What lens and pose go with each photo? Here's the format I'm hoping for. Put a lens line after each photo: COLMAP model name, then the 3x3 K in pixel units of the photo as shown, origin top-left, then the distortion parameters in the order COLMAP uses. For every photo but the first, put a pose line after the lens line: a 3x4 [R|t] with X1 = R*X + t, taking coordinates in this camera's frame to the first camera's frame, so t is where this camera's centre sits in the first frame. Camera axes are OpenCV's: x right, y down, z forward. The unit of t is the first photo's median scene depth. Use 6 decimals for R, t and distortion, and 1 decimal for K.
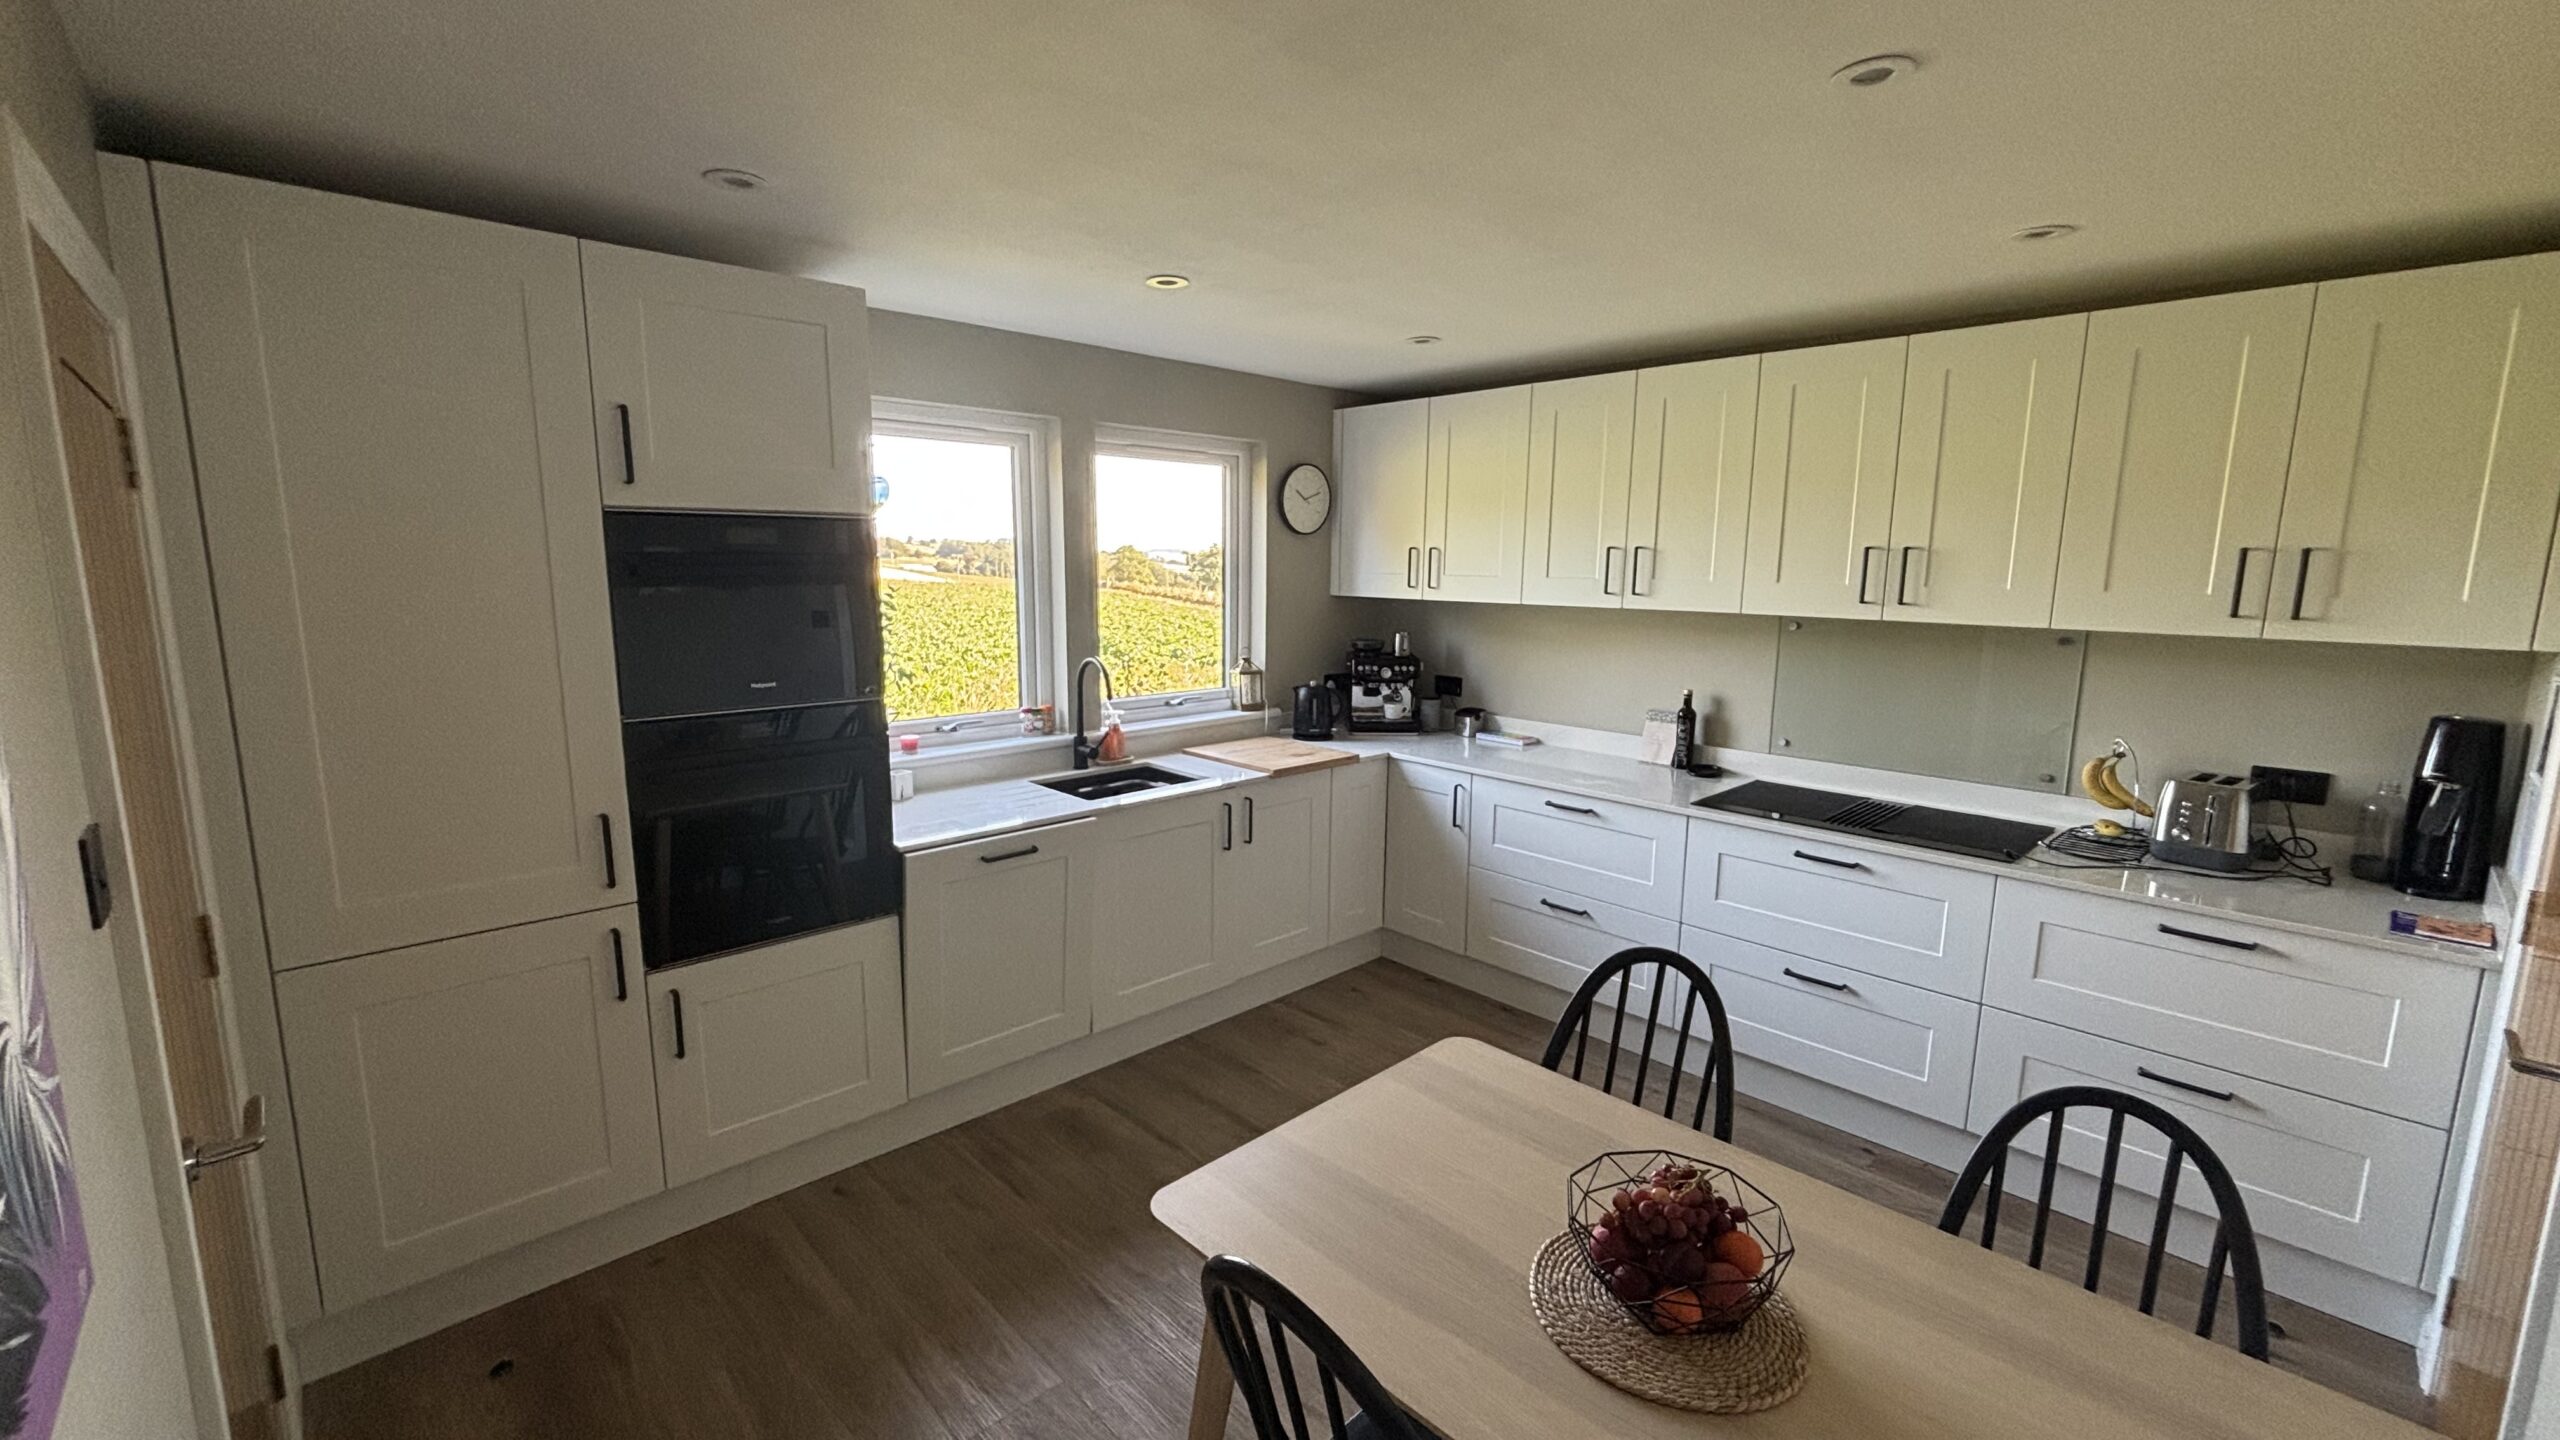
lens RADIAL K [[1039.1, 0, 1280.8], [0, 1039.1, 715.1], [0, 0, 1]] dist [0.002624, -0.000079]
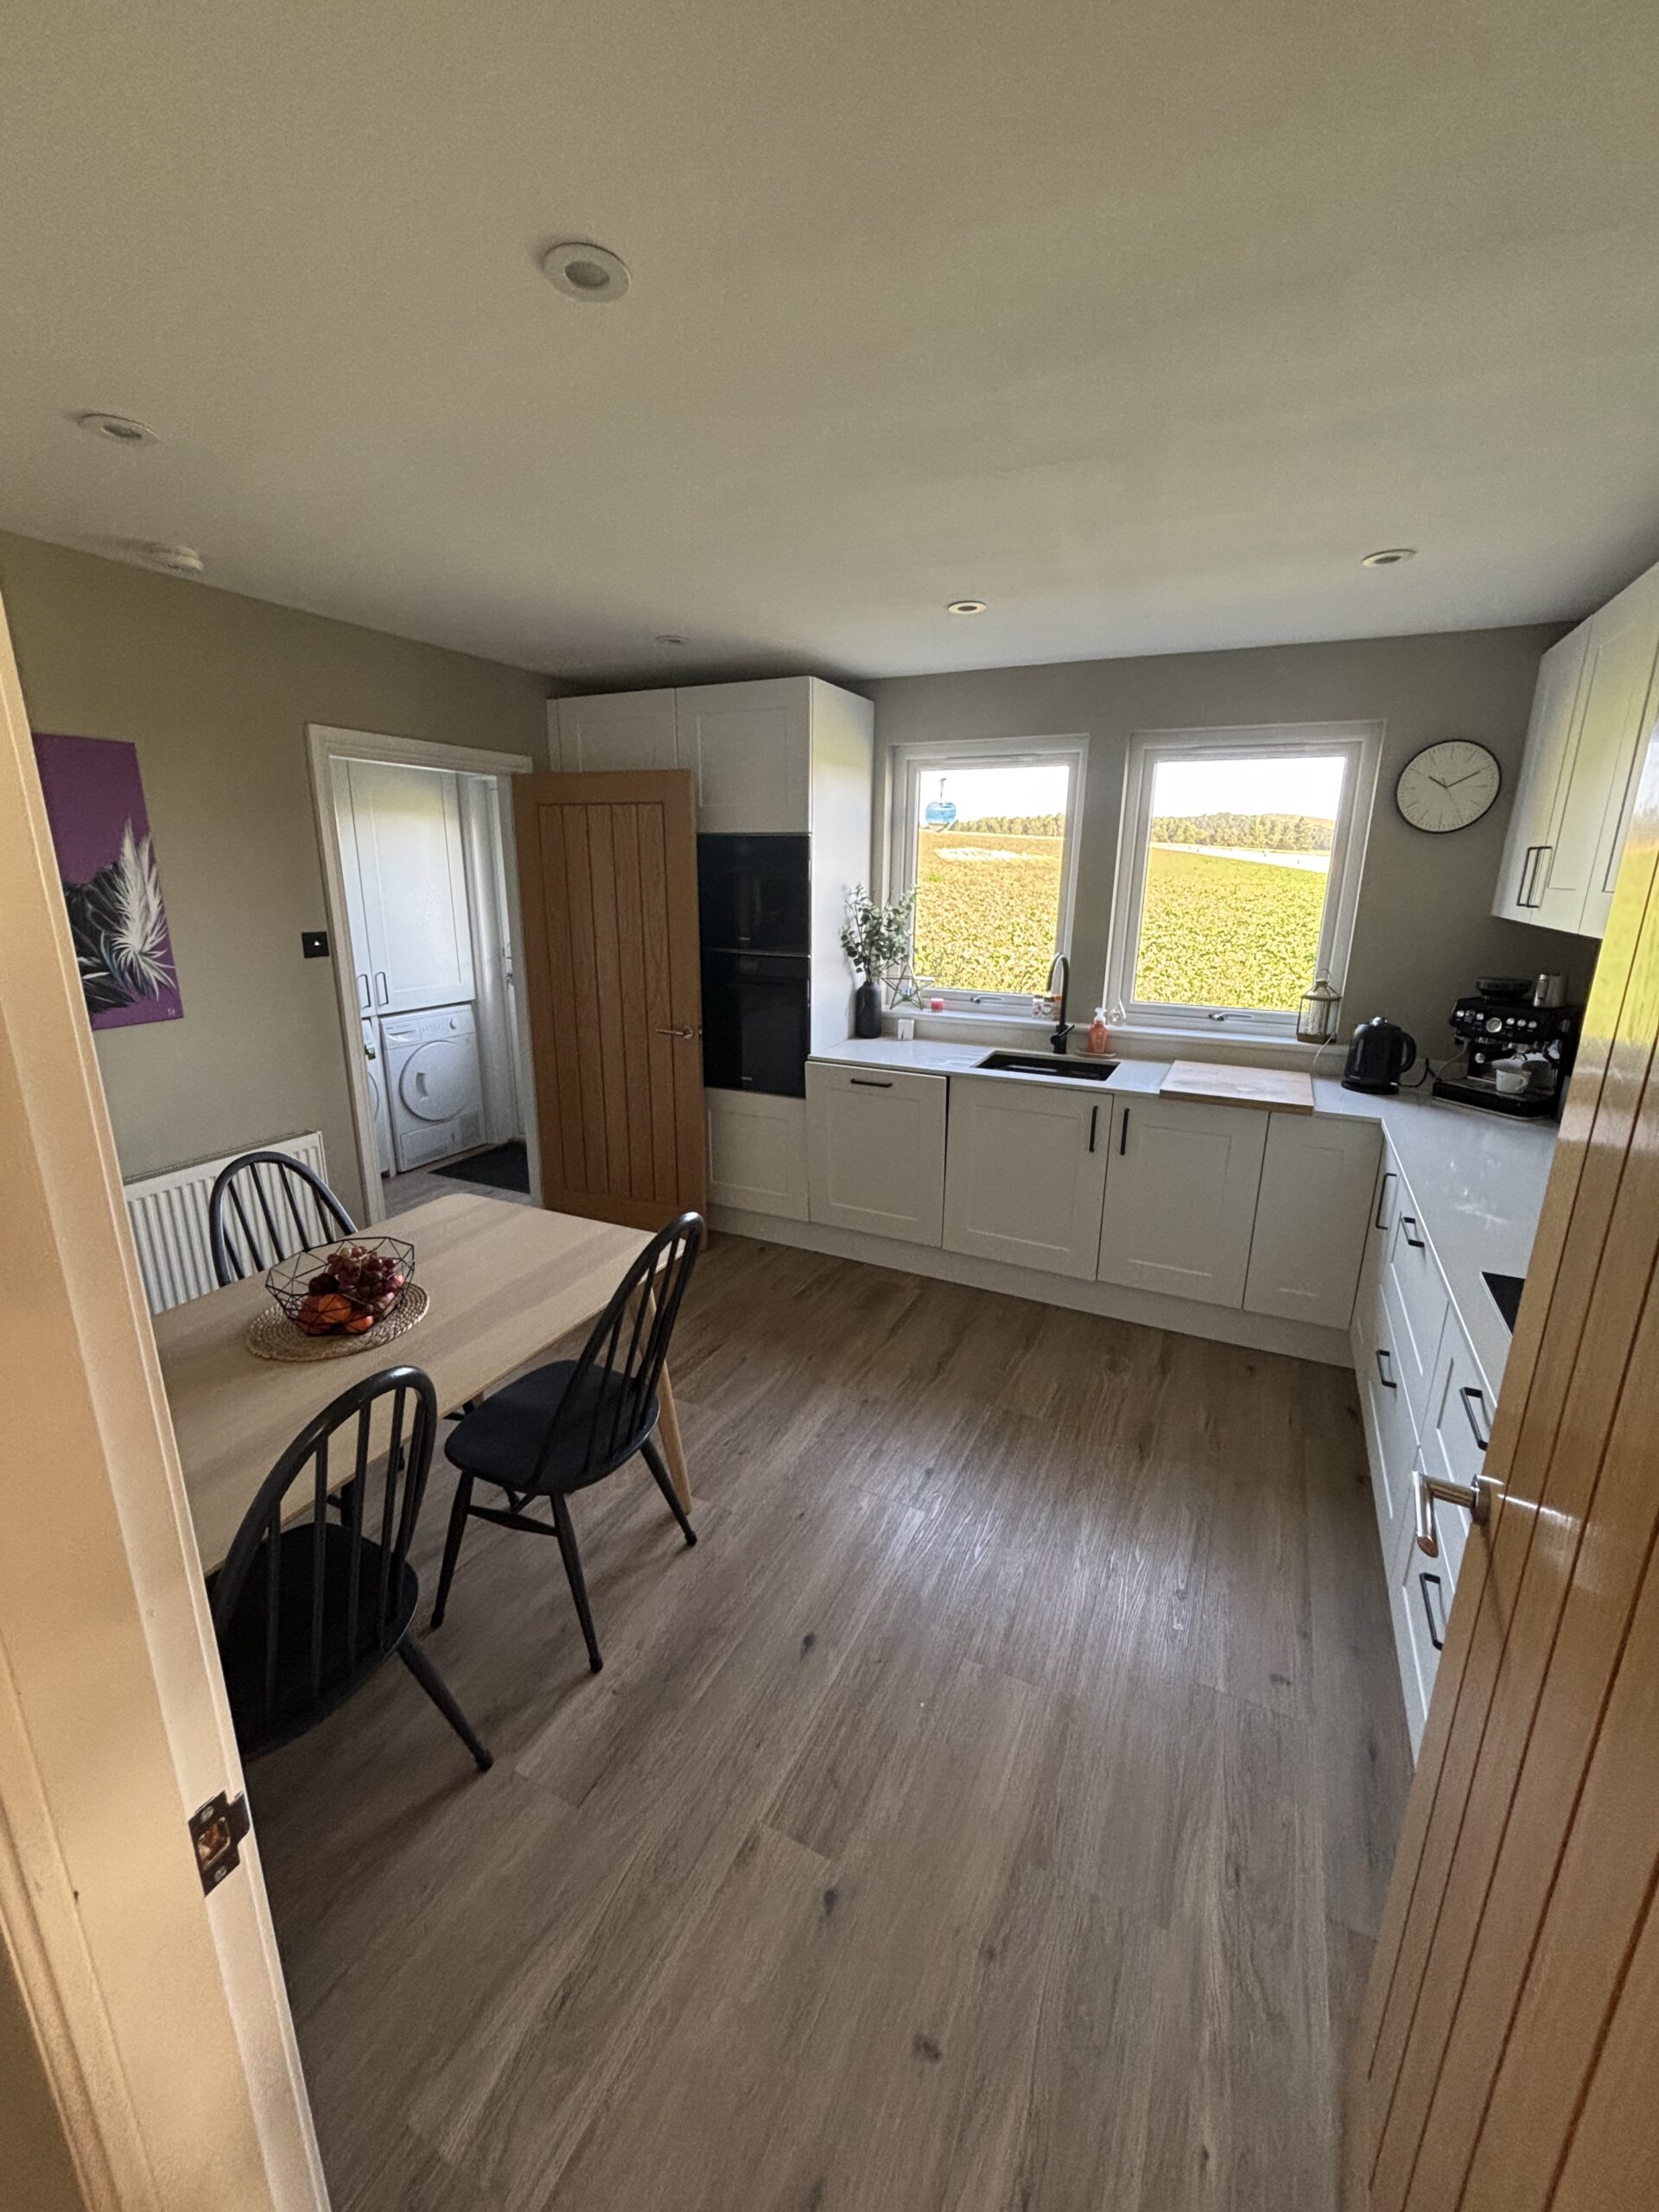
lens RADIAL K [[888.5, 0, 828.7], [0, 888.5, 1104.9], [0, 0, 1]] dist [0.003164, -0.001344]
pose [[0.343934, 0.238329, -0.908245, 0.593207], [-0.149522, 0.968812, 0.197602, -0.045806], [0.927013, 0.067841, 0.368843, 0.392640]]
